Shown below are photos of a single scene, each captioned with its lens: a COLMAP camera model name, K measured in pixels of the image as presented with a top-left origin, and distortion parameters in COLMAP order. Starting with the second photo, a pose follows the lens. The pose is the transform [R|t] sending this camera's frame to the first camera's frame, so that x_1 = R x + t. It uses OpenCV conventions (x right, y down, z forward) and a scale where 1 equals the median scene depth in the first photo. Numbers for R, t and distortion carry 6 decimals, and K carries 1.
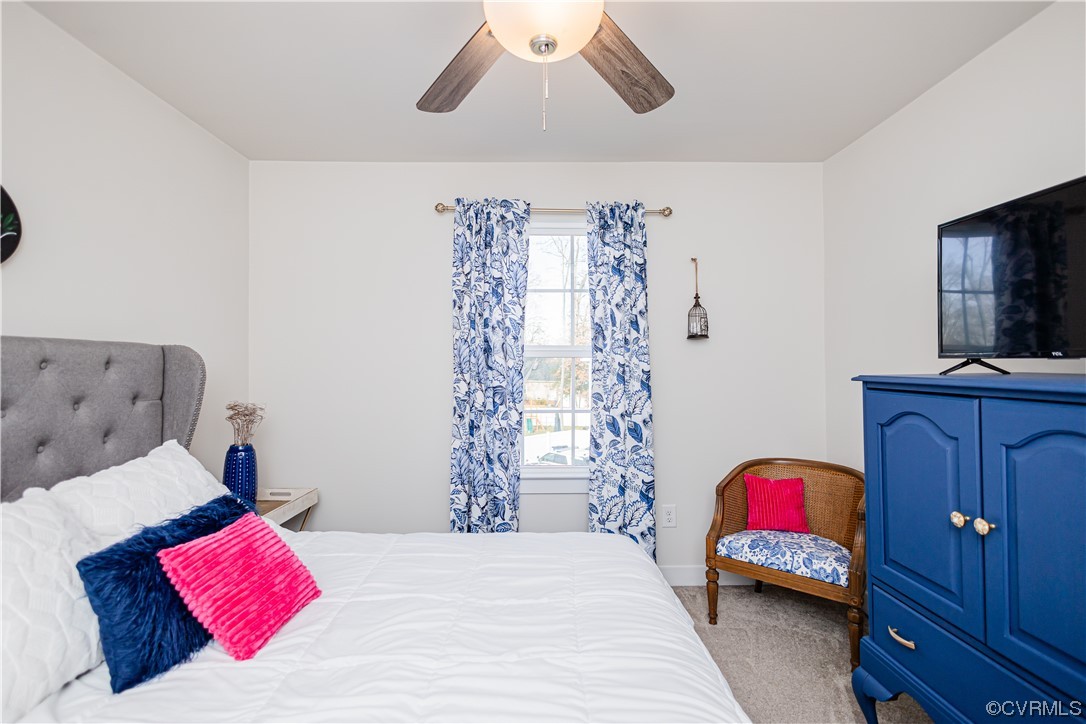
lens RADIAL K [[510.1, 0, 542.9], [0, 510.1, 356.1], [0, 0, 1]] dist [0.010131, -0.002960]
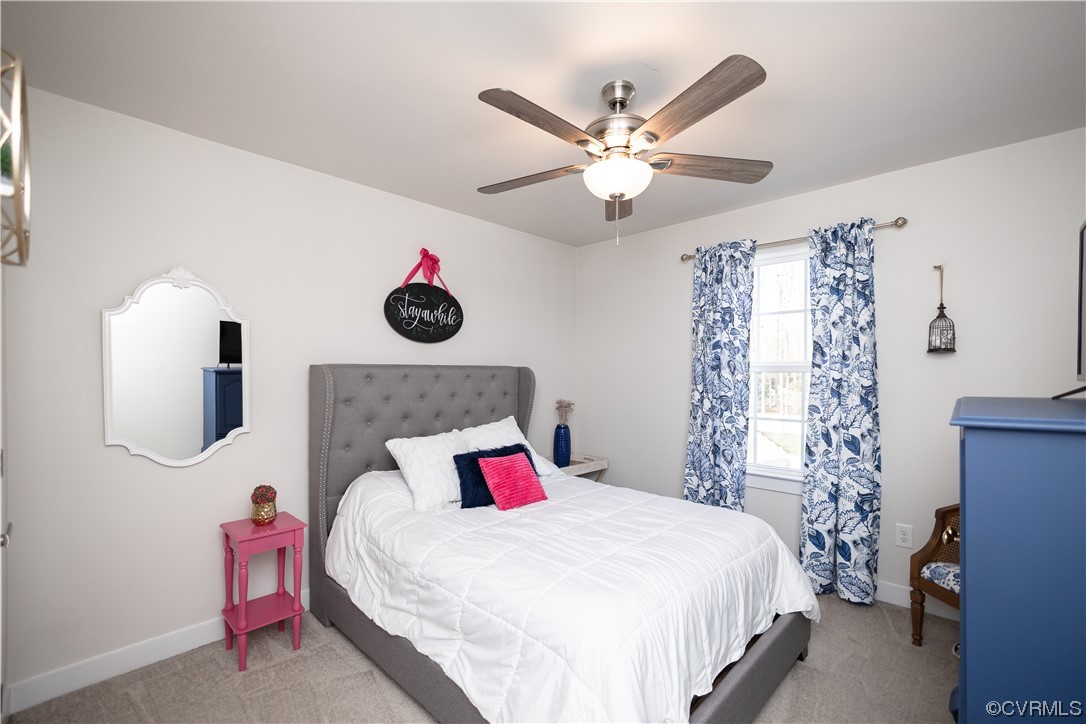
lens RADIAL K [[510.1, 0, 540.3], [0, 510.1, 370.2], [0, 0, 1]] dist [0.010131, -0.002960]
pose [[0.690549, 0.000445, -0.723286, 0.502356], [0.010743, 0.999883, 0.010872, -0.021250], [0.723206, -0.015278, 0.690464, -0.178543]]
